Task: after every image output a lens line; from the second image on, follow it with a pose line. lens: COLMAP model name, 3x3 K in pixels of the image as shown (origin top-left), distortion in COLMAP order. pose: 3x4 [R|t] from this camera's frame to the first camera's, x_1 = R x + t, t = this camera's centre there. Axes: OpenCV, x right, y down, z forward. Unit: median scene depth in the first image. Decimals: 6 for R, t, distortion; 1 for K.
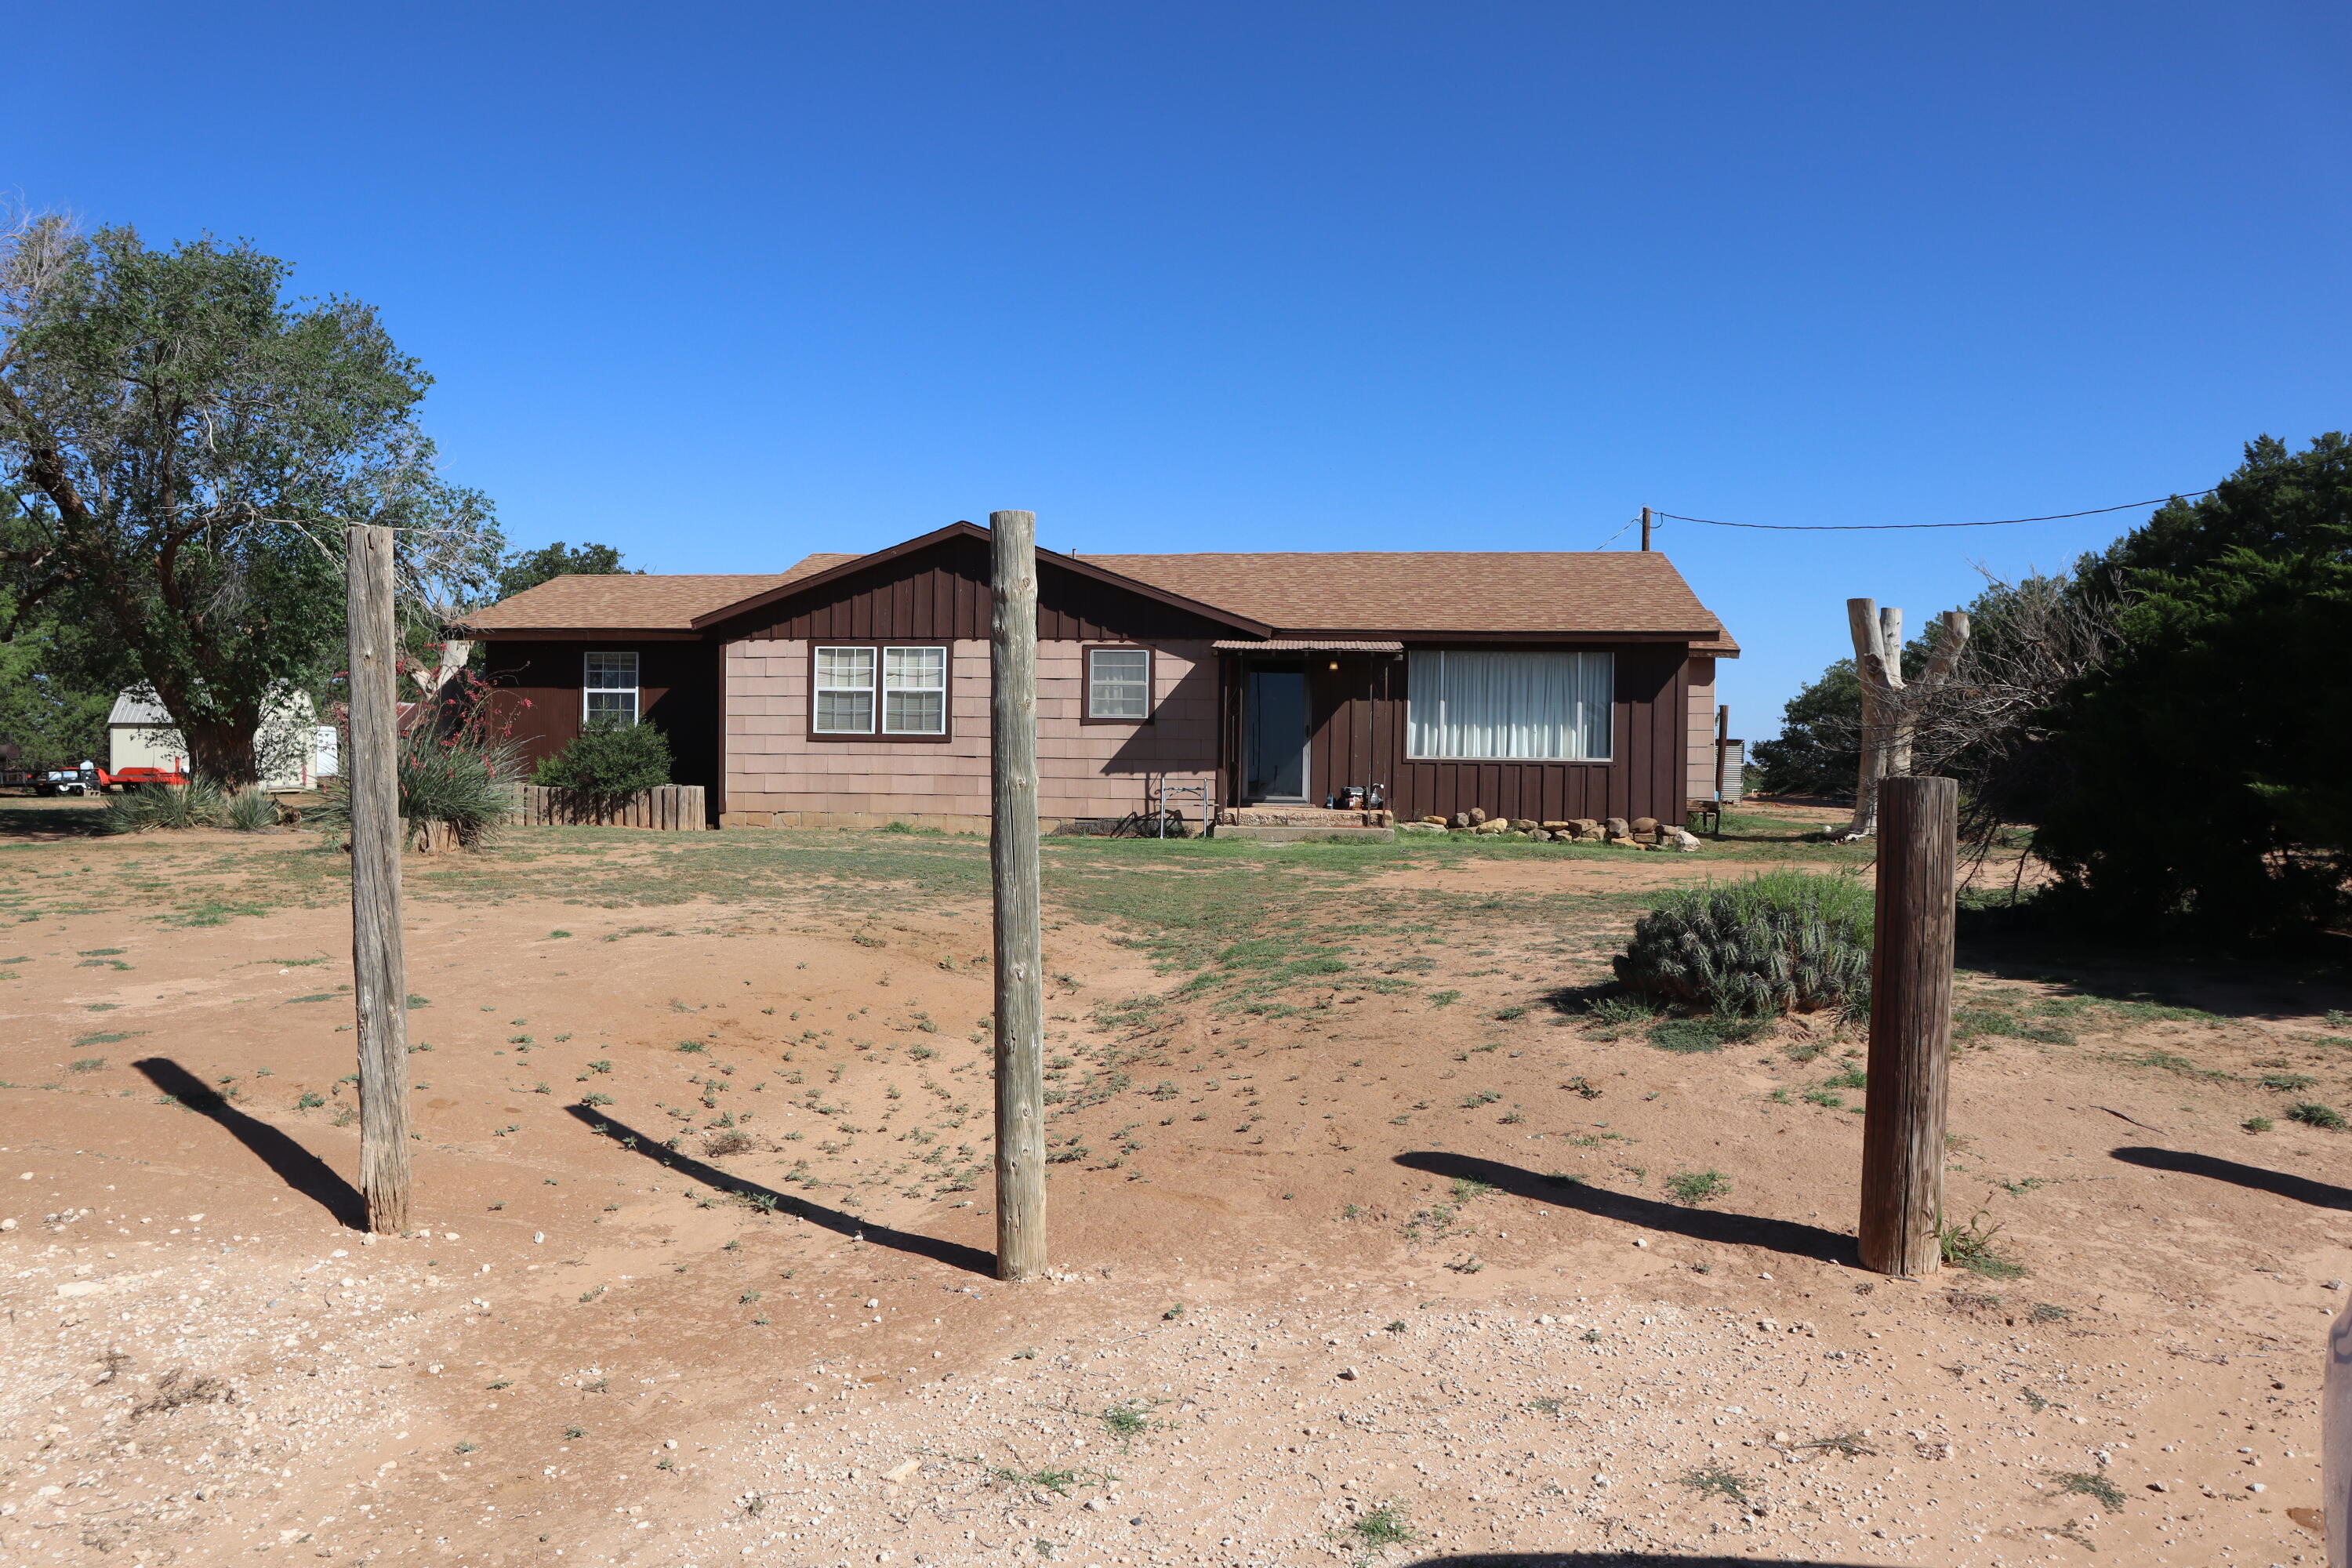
lens RADIAL K [[1626.7, 0, 1176.0], [0, 1626.7, 784.0], [0, 0, 1]] dist [-0.158259, 0.159629]
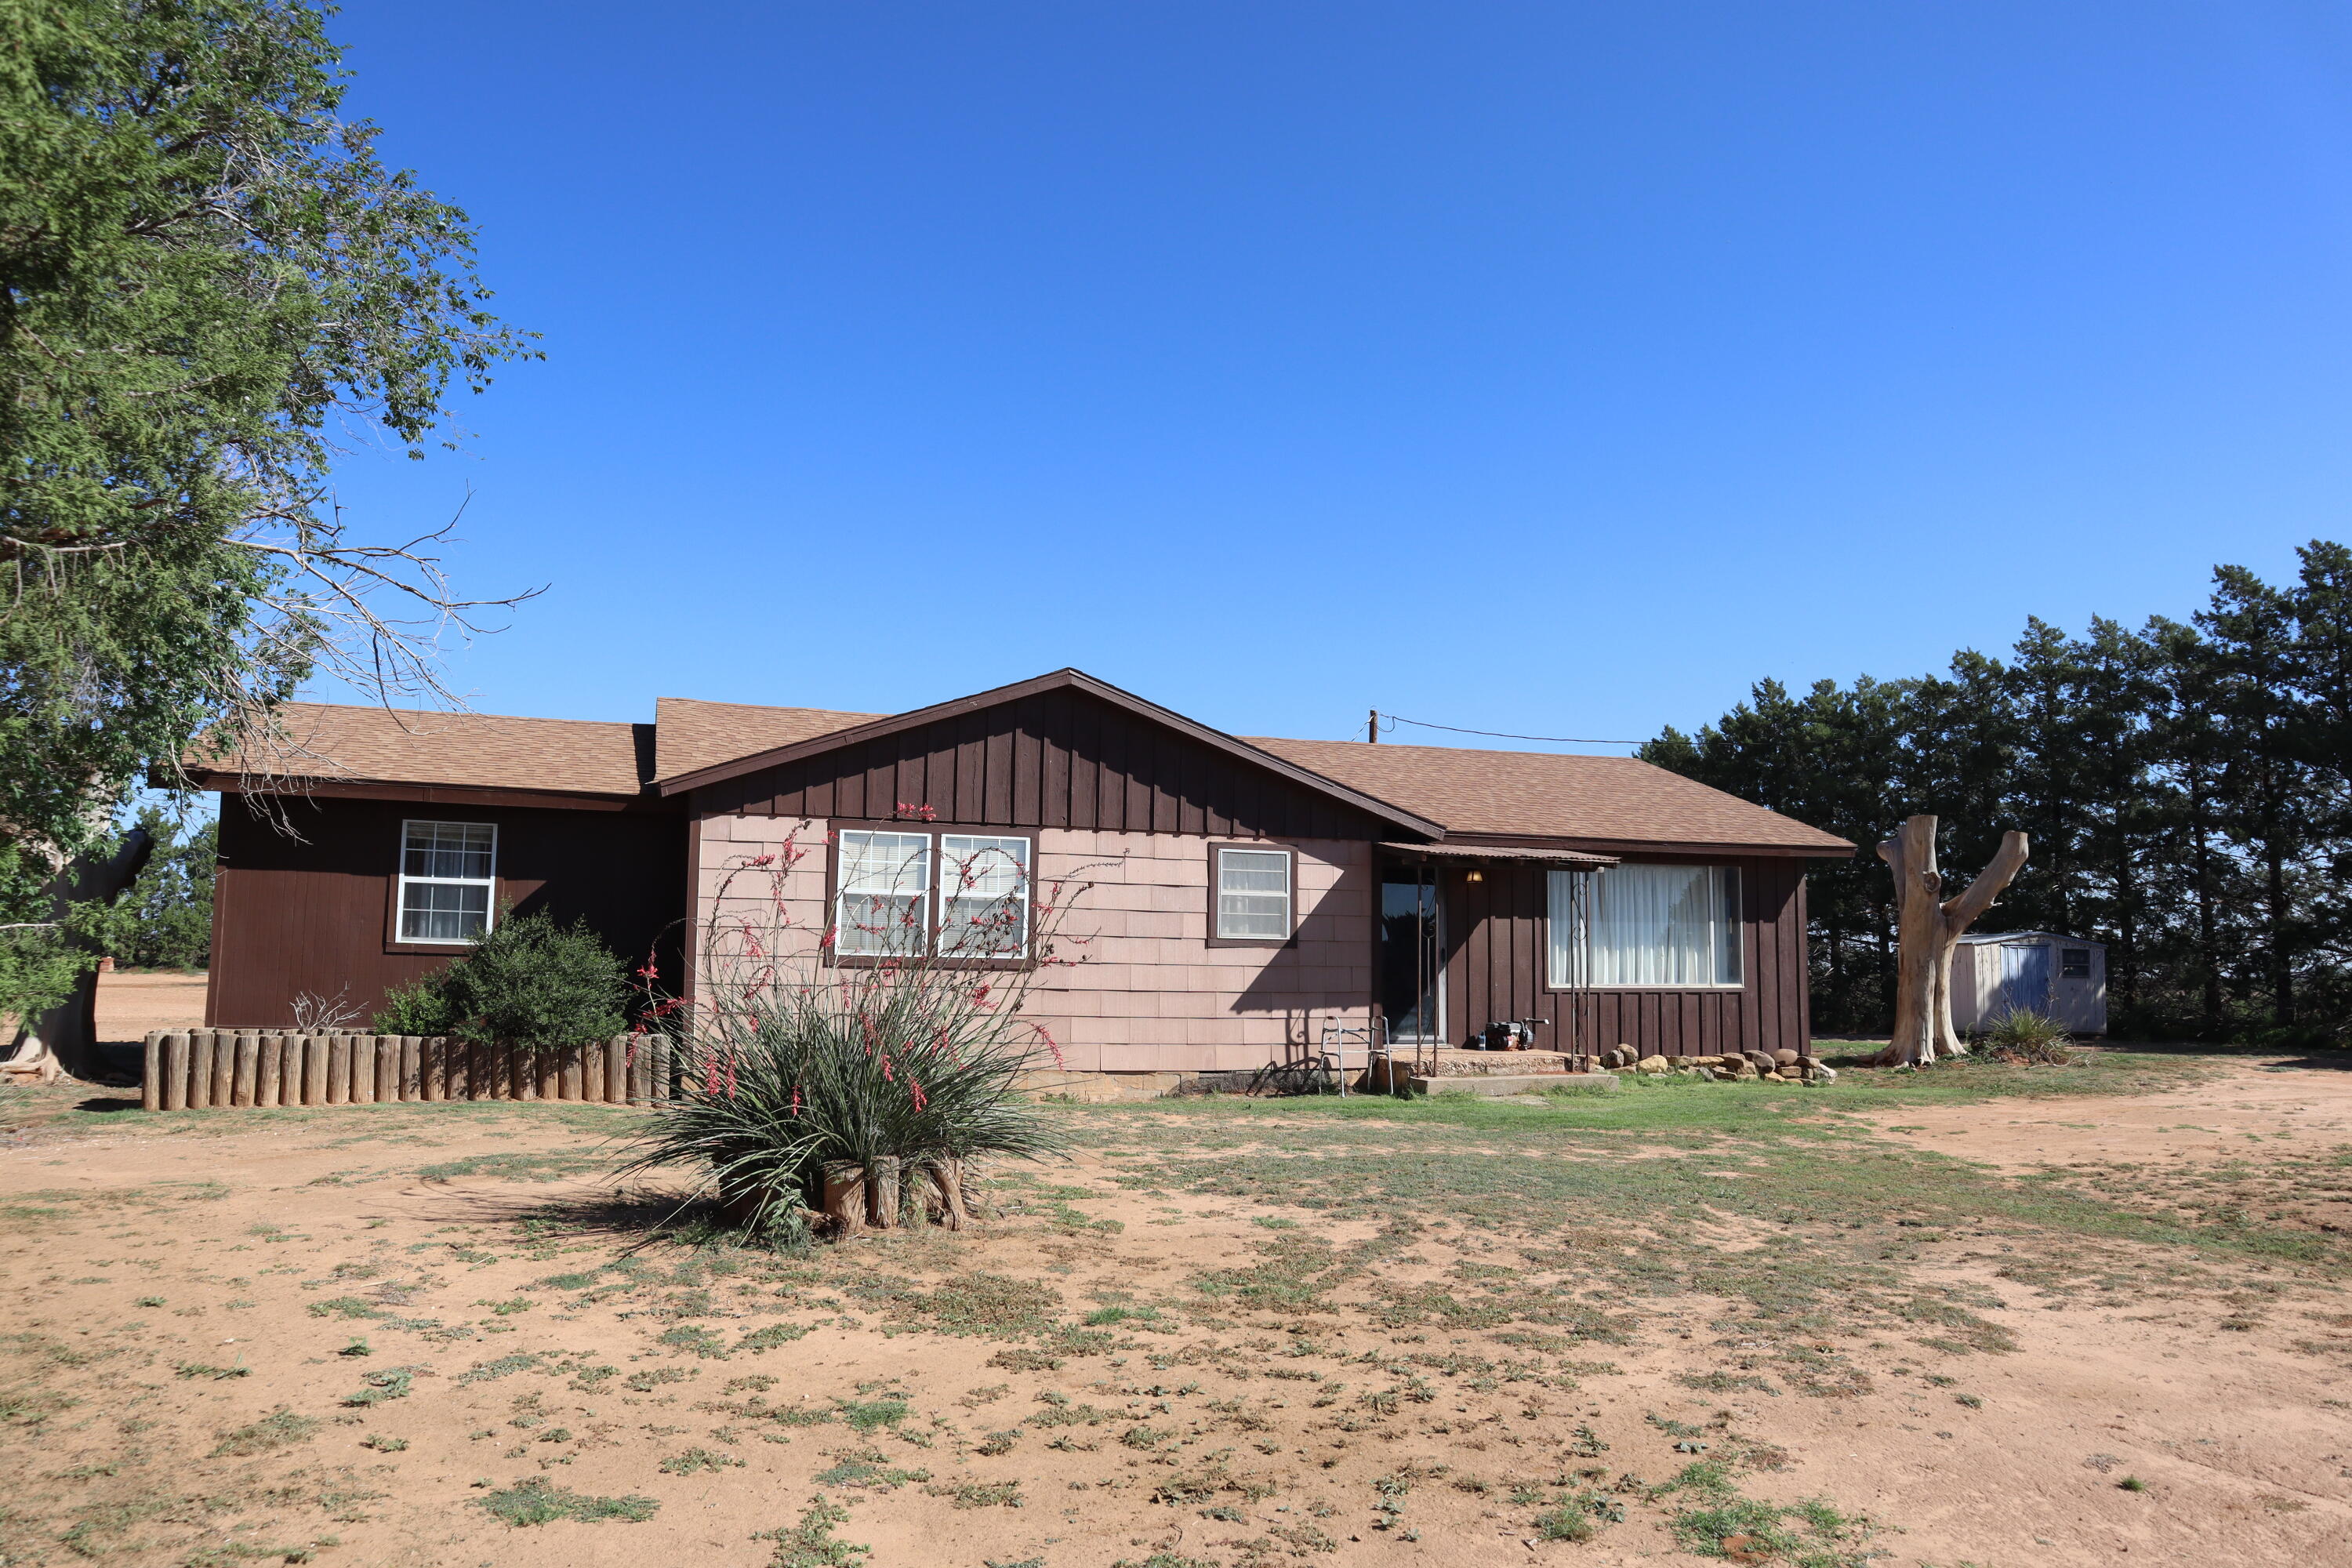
lens RADIAL K [[1626.7, 0, 1176.0], [0, 1626.7, 784.0], [0, 0, 1]] dist [-0.158259, 0.159629]
pose [[0.901784, 0.048130, 0.429498, -0.400501], [0.002861, 0.993093, -0.117294, -0.023253], [-0.432177, 0.107002, 0.895418, 0.321593]]
